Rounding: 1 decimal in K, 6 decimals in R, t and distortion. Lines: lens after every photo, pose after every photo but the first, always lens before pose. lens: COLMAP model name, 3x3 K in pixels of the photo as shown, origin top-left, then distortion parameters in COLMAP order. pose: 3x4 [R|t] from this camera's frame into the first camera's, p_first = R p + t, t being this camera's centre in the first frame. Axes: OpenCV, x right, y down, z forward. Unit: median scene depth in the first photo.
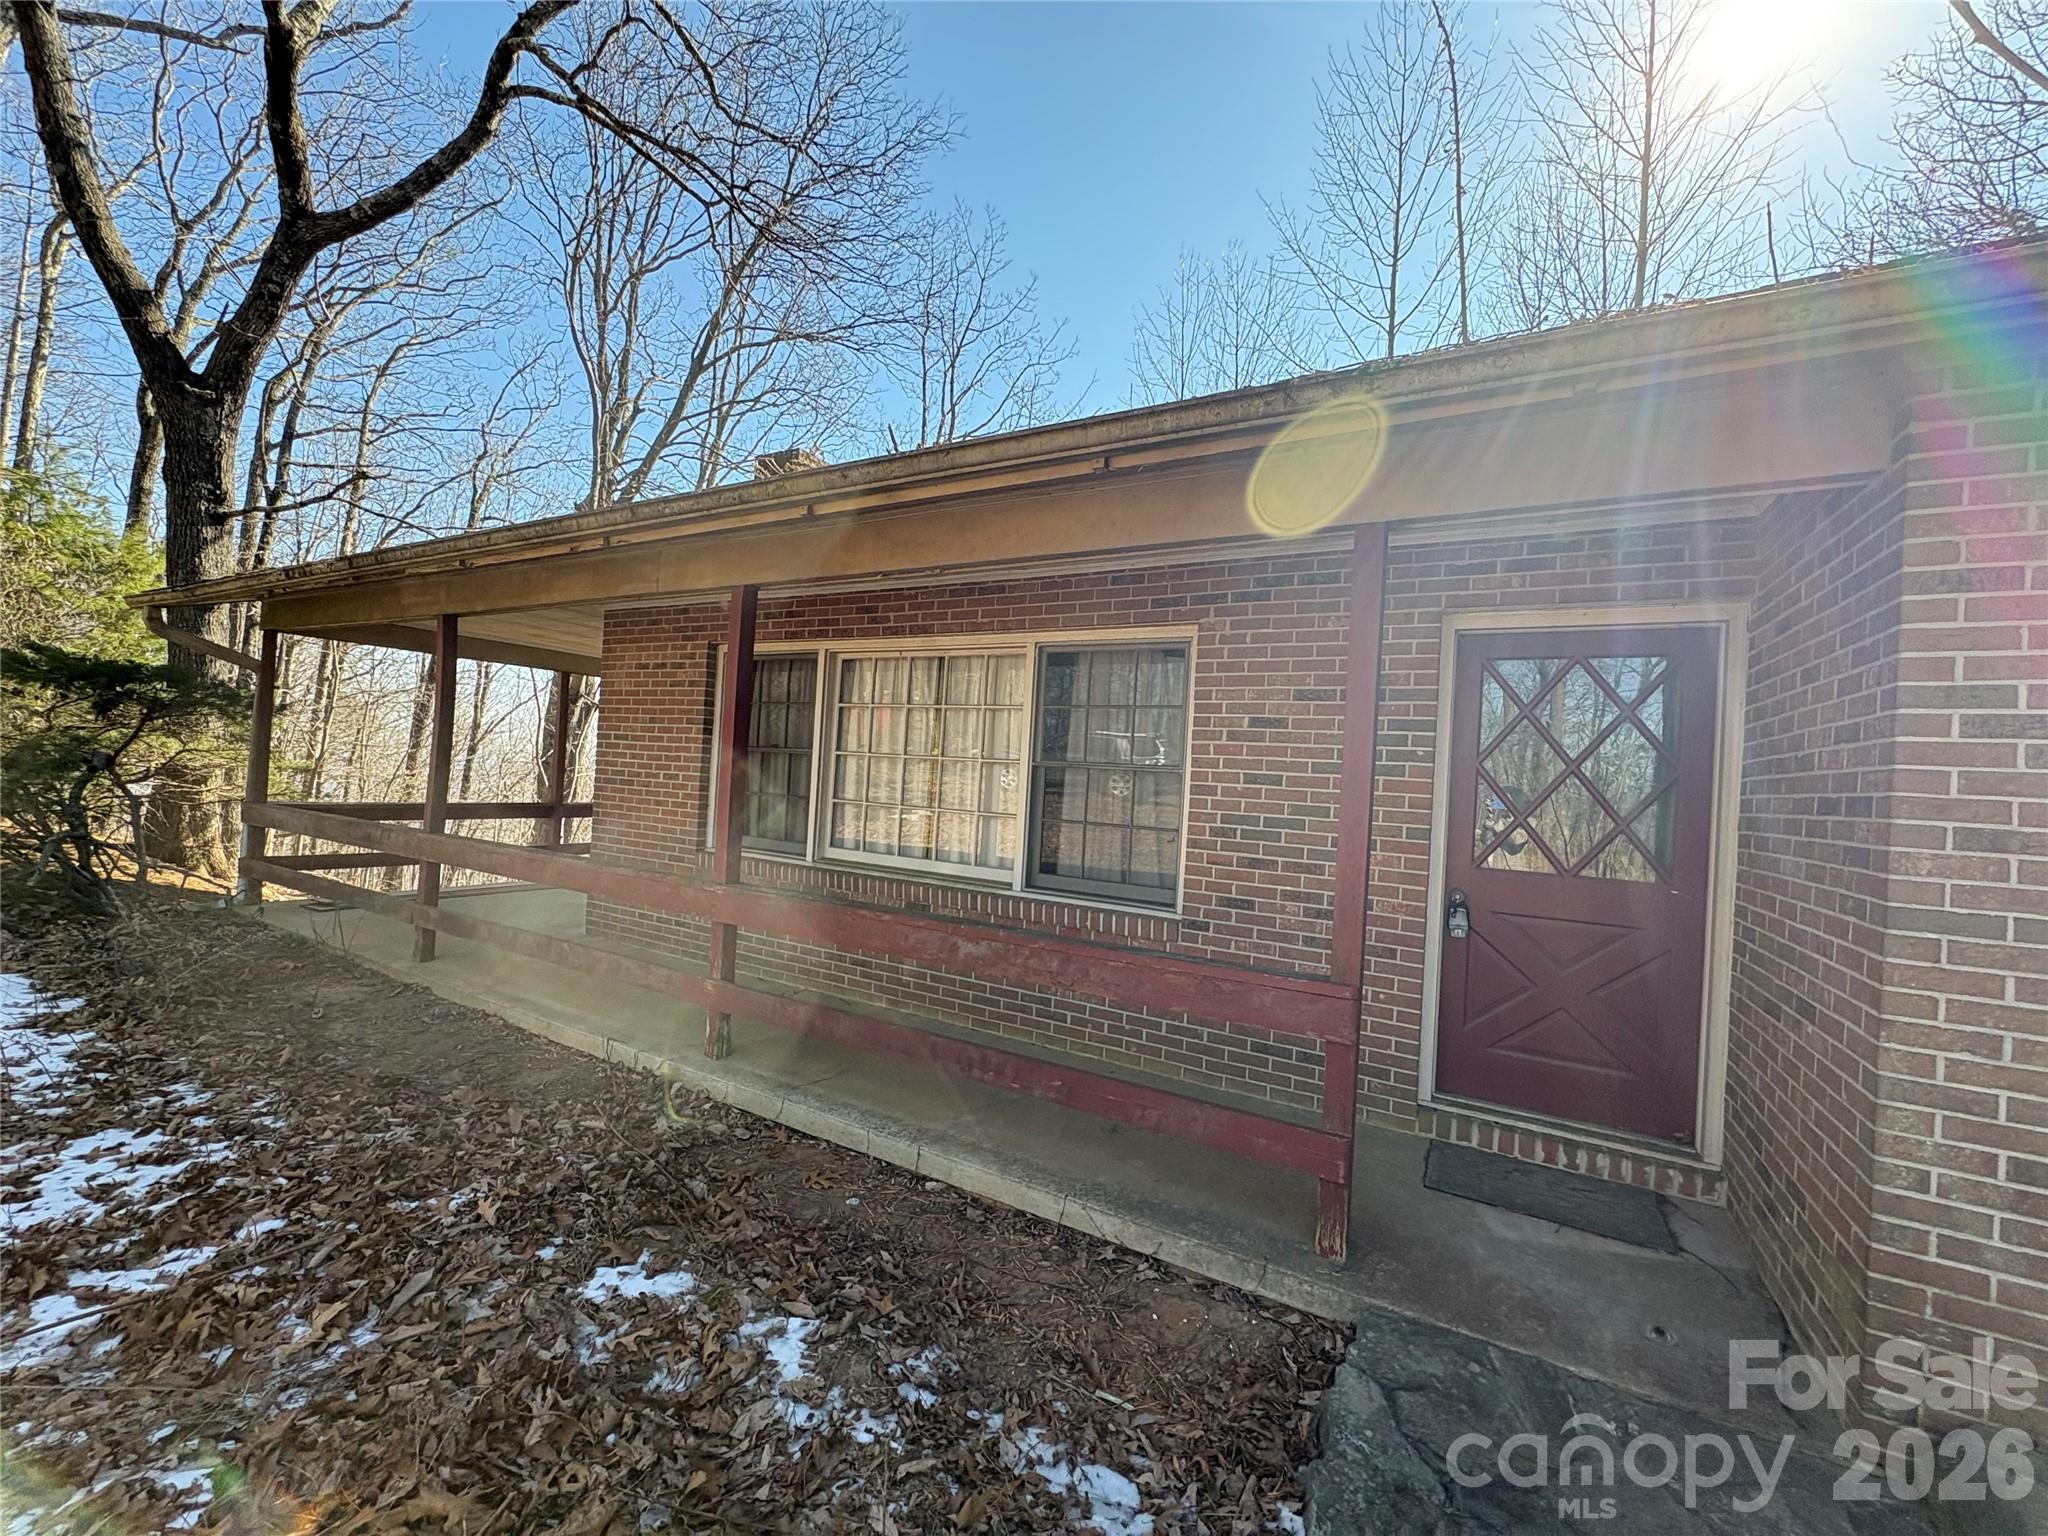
lens RADIAL K [[812.0, 0, 1017.1], [0, 812.0, 769.9], [0, 0, 1]] dist [0.000743, -0.000260]
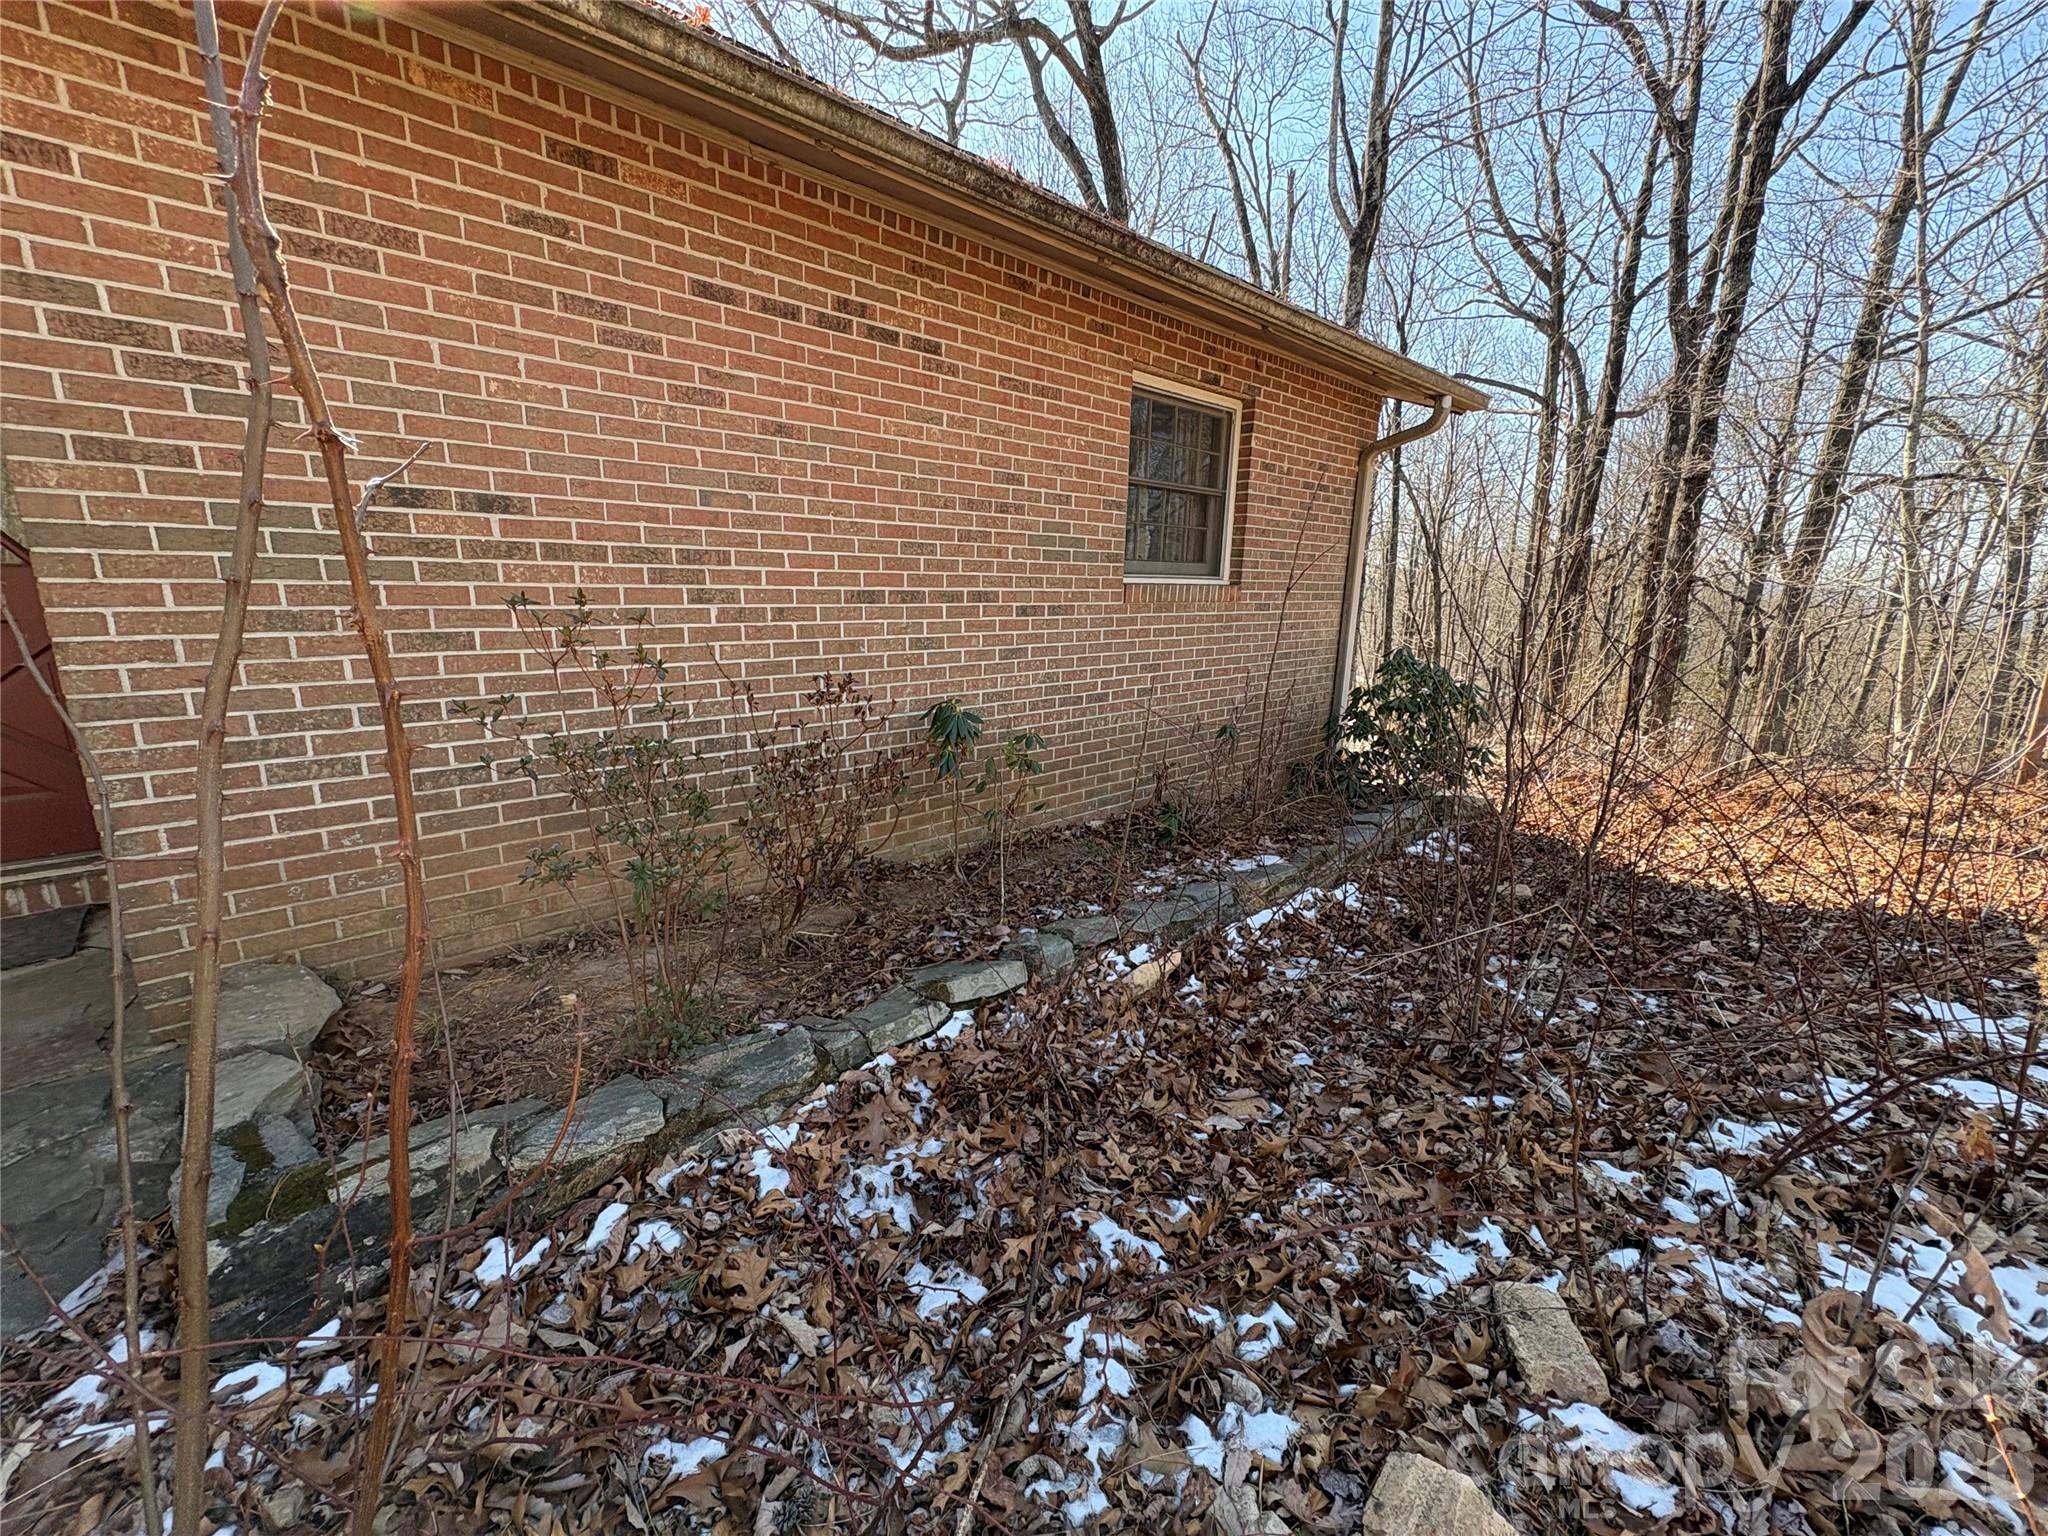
lens RADIAL K [[812.0, 0, 1018.6], [0, 812.0, 770.7], [0, 0, 1]] dist [0.000743, -0.000260]
pose [[0.302095, -0.265643, 0.915517, 0.300965], [-0.013490, 0.959102, 0.282740, 0.101730], [-0.953182, -0.097765, 0.286157, -0.250877]]
